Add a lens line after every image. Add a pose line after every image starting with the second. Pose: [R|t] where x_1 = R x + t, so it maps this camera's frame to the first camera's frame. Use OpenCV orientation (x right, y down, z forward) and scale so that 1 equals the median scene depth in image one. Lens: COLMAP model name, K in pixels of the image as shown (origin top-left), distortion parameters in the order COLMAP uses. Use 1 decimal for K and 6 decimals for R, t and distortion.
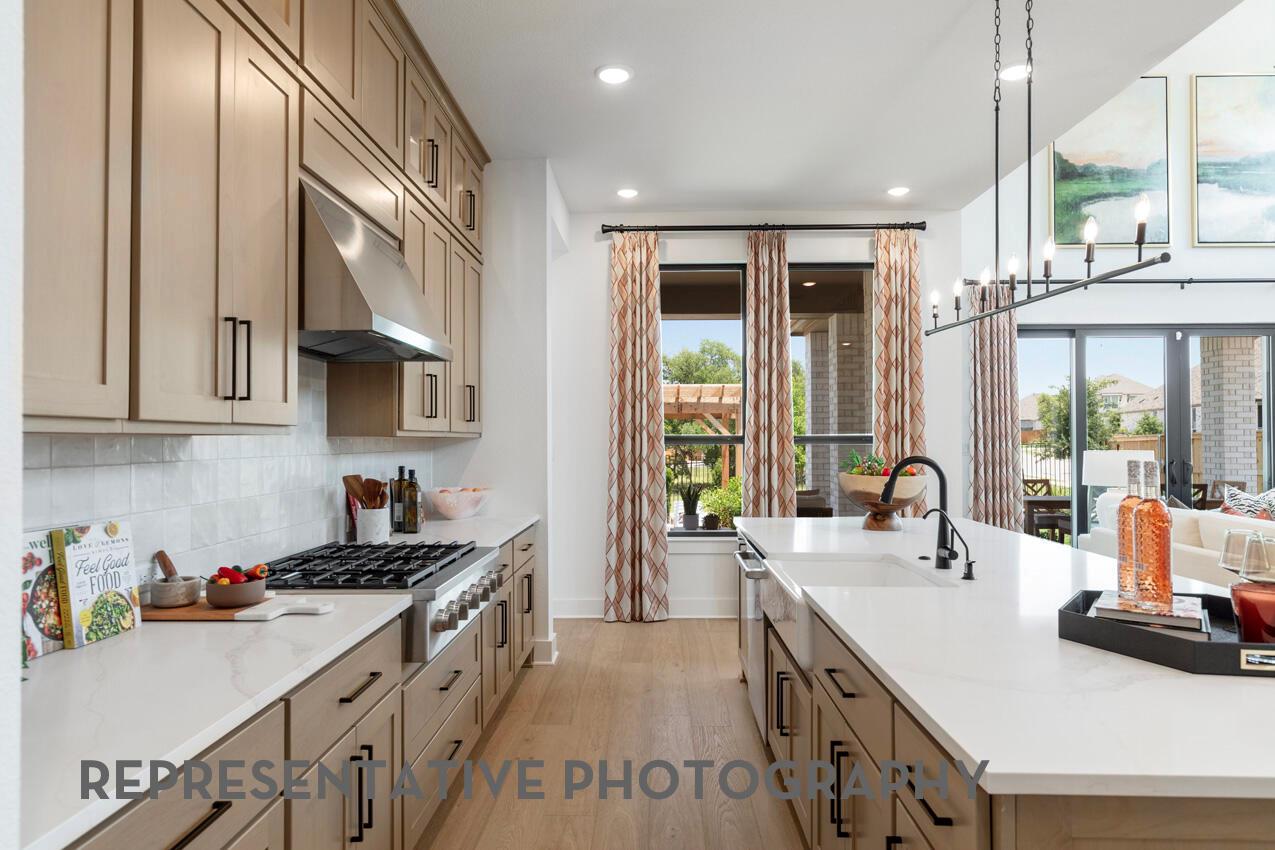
lens RADIAL K [[776.1, 0, 635.1], [0, 776.1, 423.8], [0, 0, 1]] dist [0.009397, 0.000895]
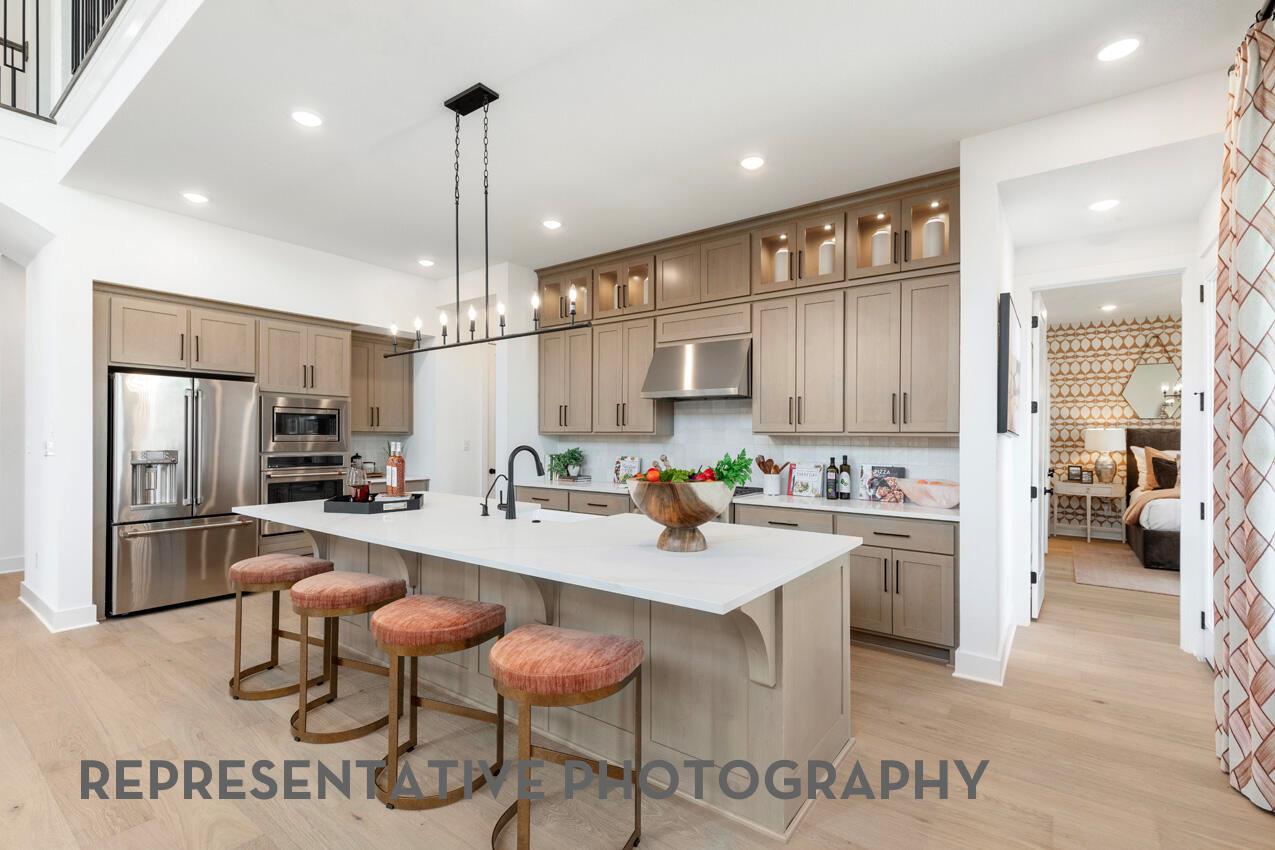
lens RADIAL K [[577.1, 0, 641.5], [0, 577.1, 436.0], [0, 0, 1]] dist [0.007590, -0.000960]
pose [[-0.569416, -0.004950, -0.822034, 0.464574], [0.006929, 0.999917, -0.010821, 0.014149], [0.822020, -0.011857, -0.569335, 0.728097]]
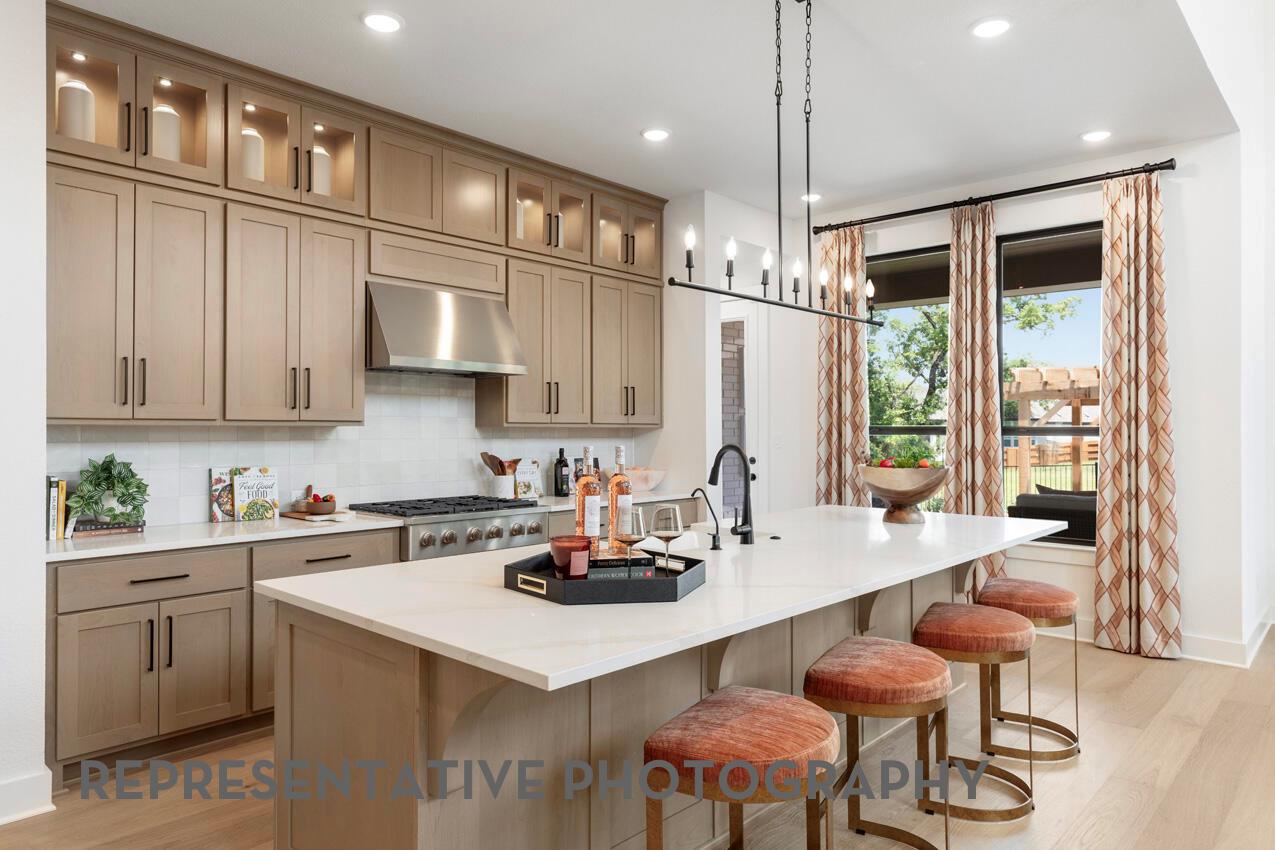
lens RADIAL K [[825.7, 0, 635.8], [0, 825.7, 416.4], [0, 0, 1]] dist [0.002439, 0.002346]
pose [[0.745915, -0.007100, -0.666003, 0.423502], [0.009415, 0.999956, -0.000115, -0.000526], [0.665974, -0.006185, 0.745949, -0.000857]]
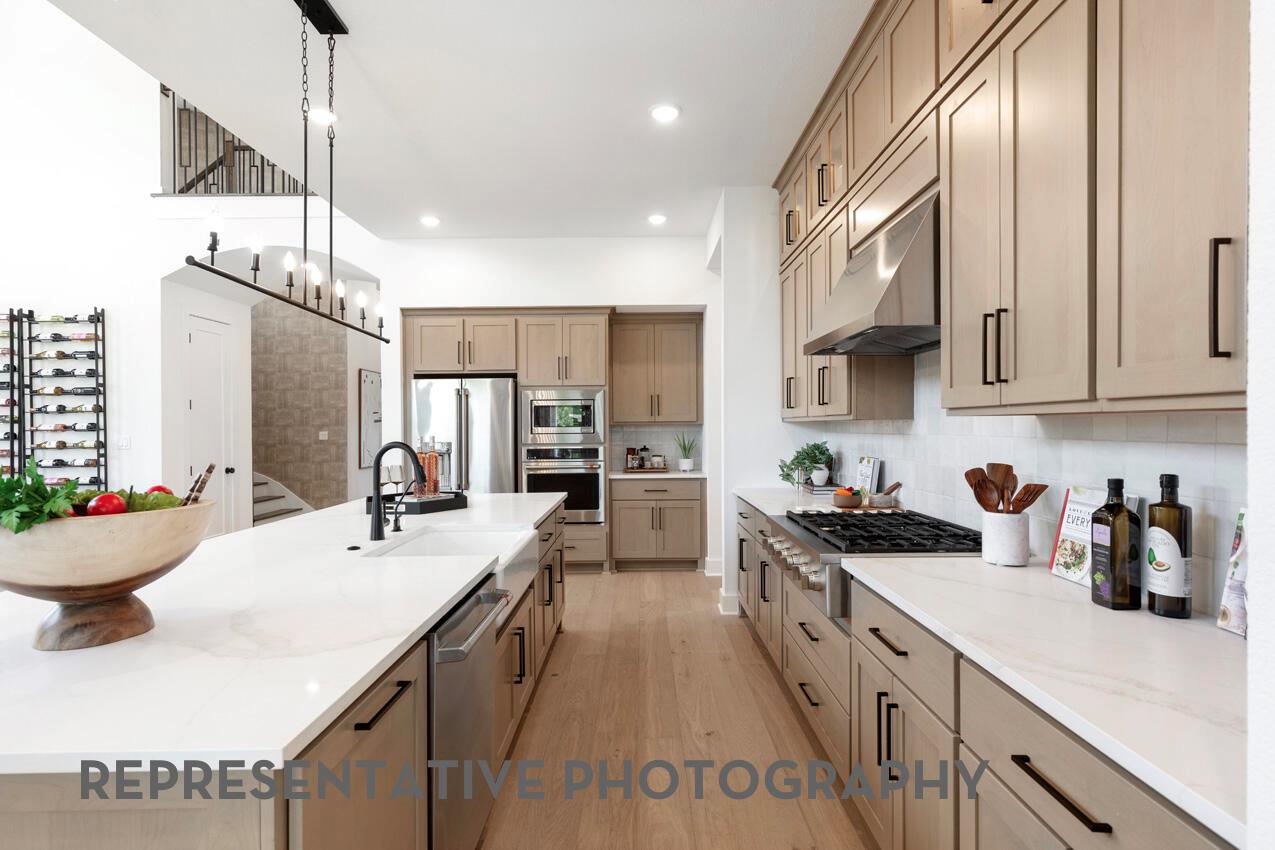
lens RADIAL K [[625.6, 0, 649.2], [0, 625.6, 423.0], [0, 0, 1]] dist [-0.013677, 0.000430]
pose [[-0.998957, 0.010216, -0.044493, 0.011093], [0.011183, 0.999705, -0.021545, 0.015384], [0.044260, -0.022020, -0.998777, 0.751478]]
